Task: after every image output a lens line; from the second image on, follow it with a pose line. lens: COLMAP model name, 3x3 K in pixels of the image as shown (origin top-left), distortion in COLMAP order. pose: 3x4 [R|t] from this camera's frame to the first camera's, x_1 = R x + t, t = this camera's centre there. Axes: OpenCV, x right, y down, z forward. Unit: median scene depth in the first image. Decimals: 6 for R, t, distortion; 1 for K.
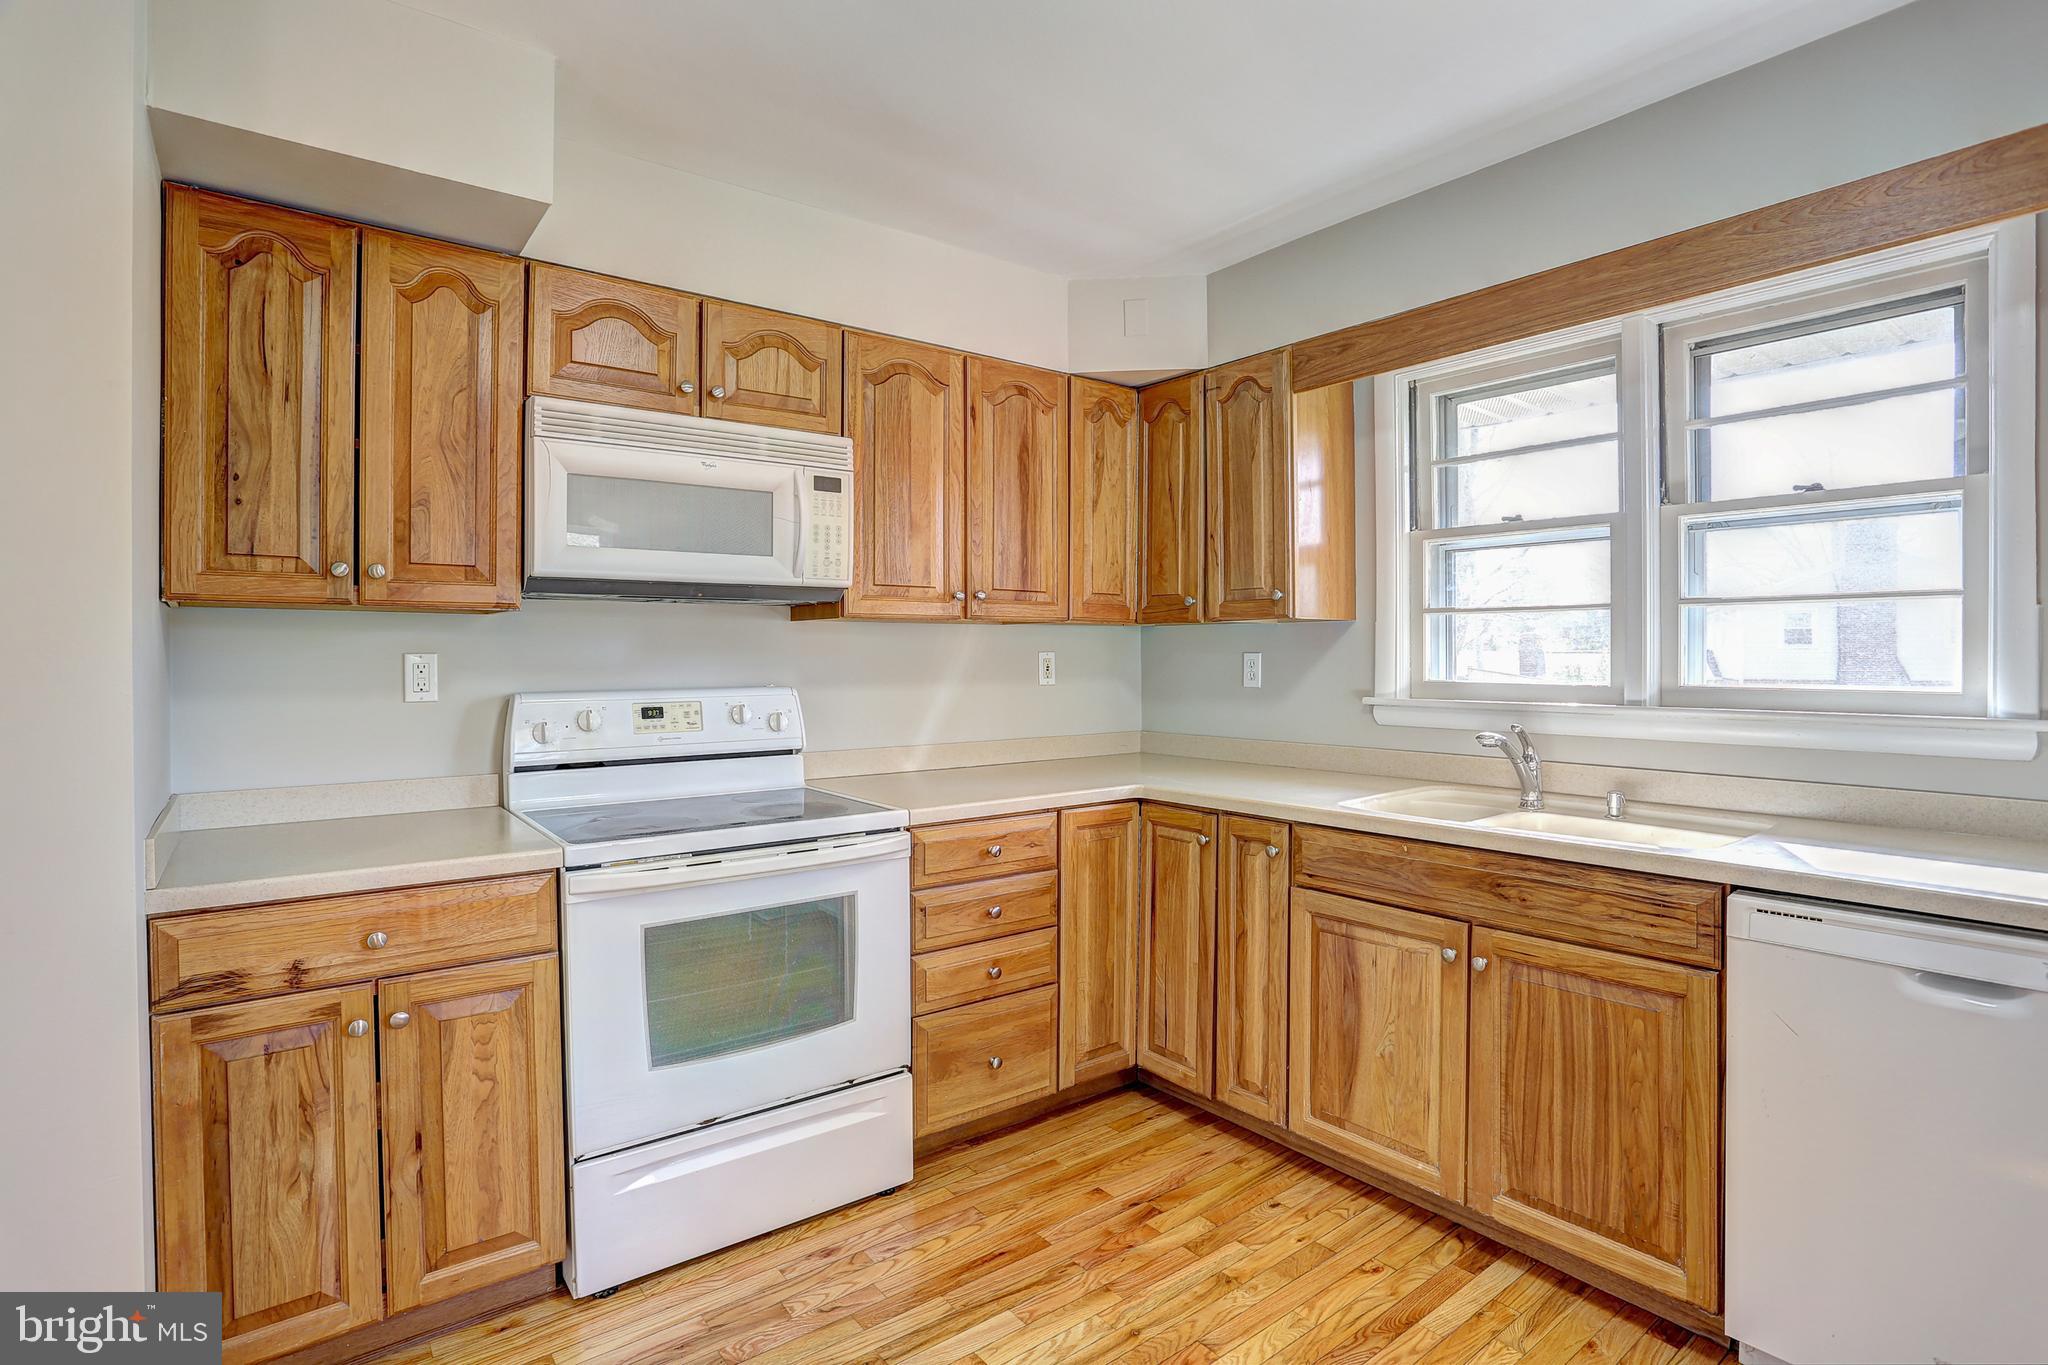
lens RADIAL K [[1006.3, 0, 998.5], [0, 1006.3, 668.3], [0, 0, 1]] dist [-0.071412, 0.033483]
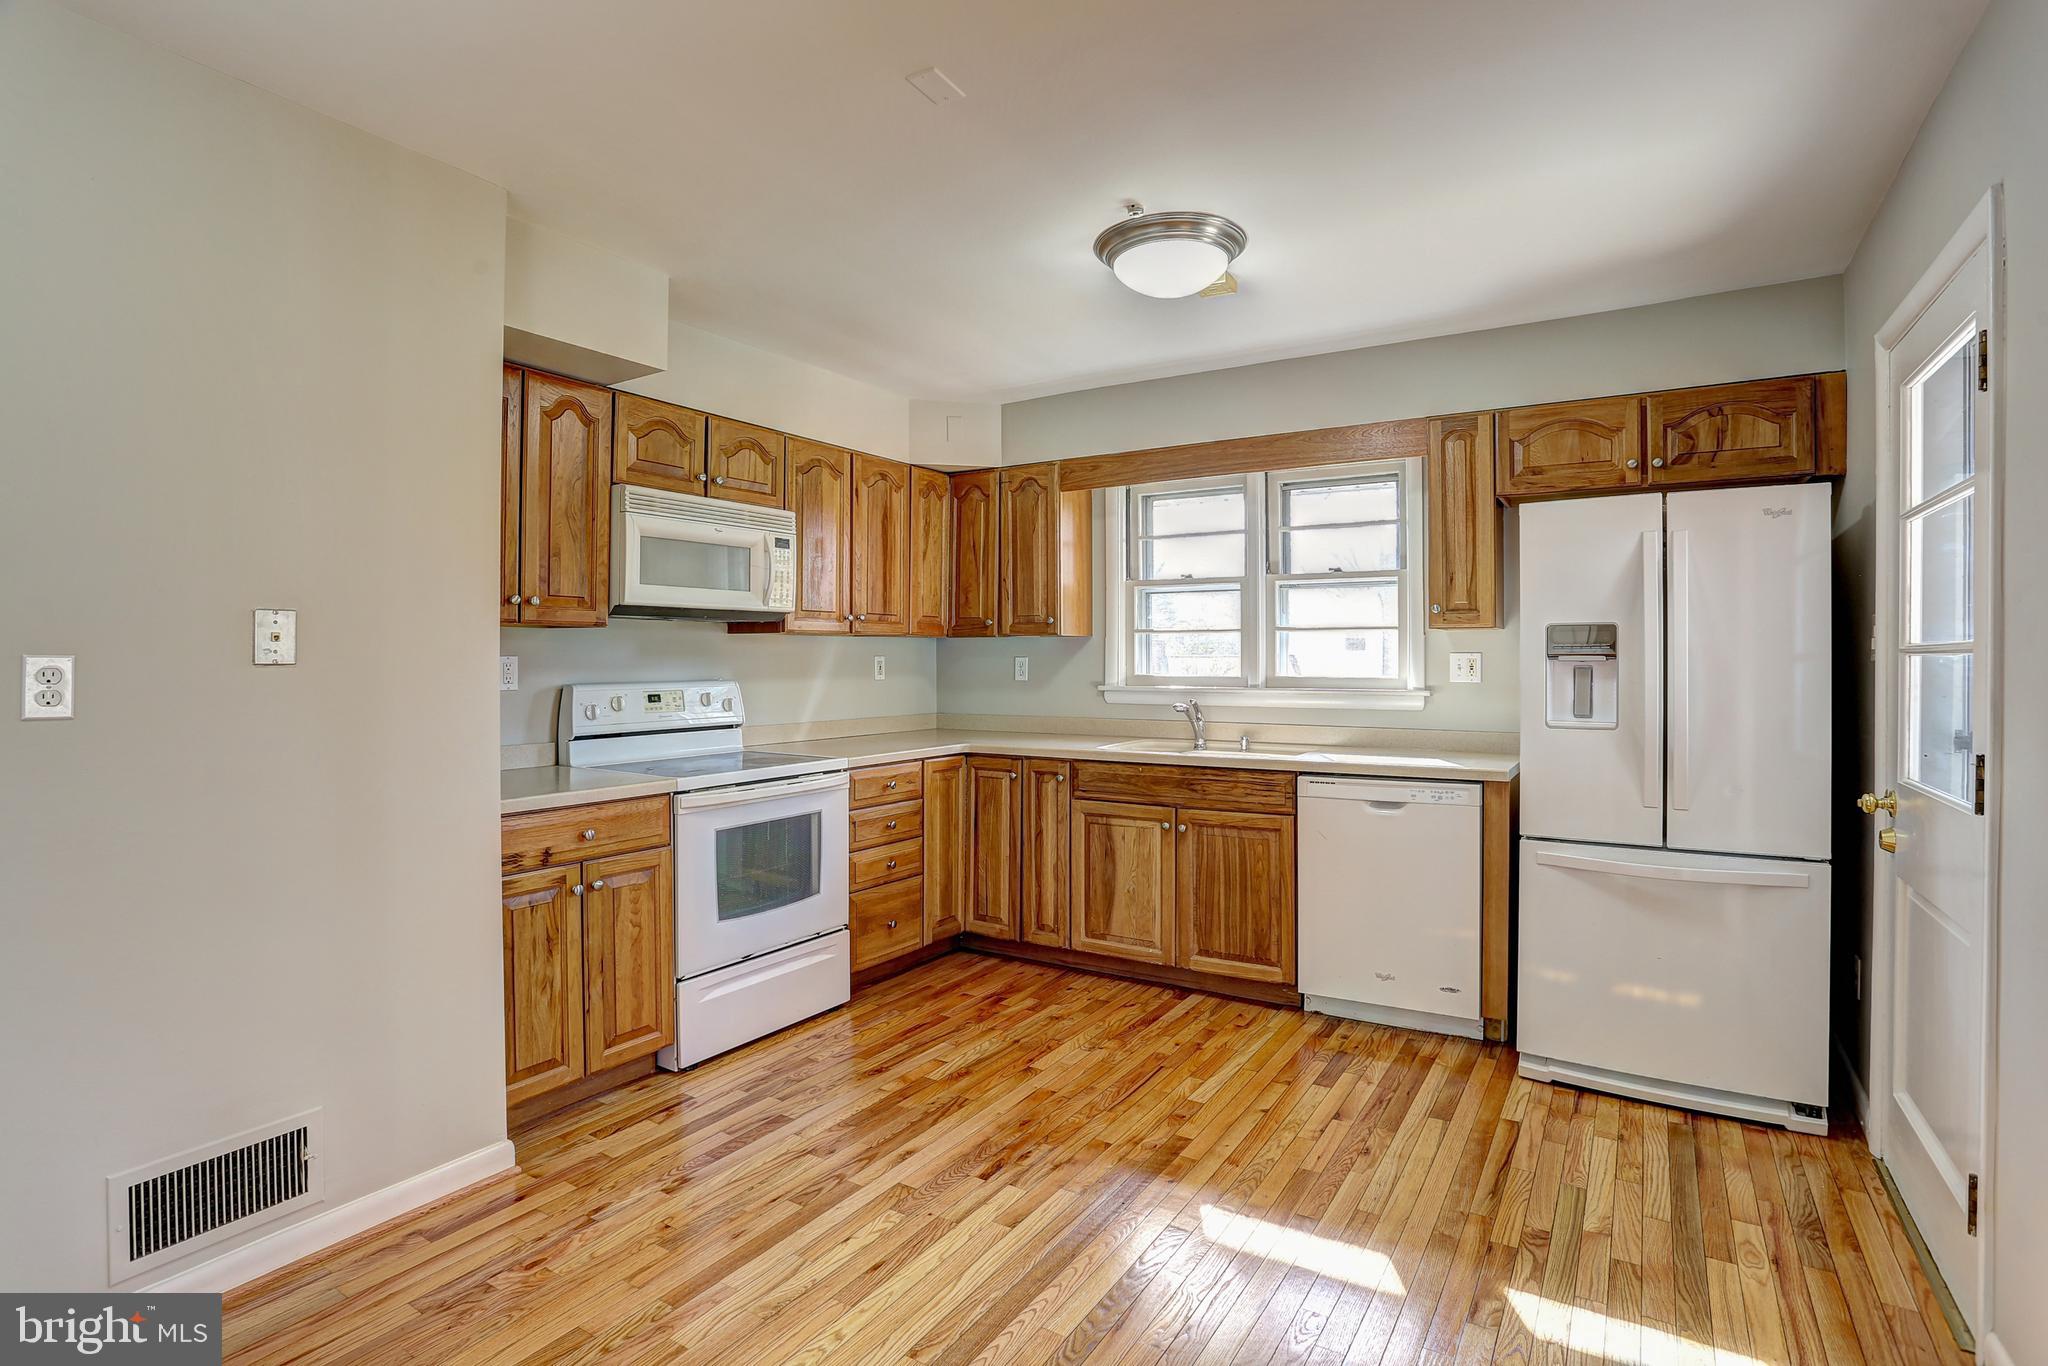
lens RADIAL K [[1001.9, 0, 1023.7], [0, 1001.9, 667.5], [0, 0, 1]] dist [-0.064129, 0.016773]
pose [[0.934480, -0.000724, 0.356015, -0.379548], [0.002382, 0.999988, -0.004217, 0.008436], [-0.356007, 0.004789, 0.934471, -0.533540]]
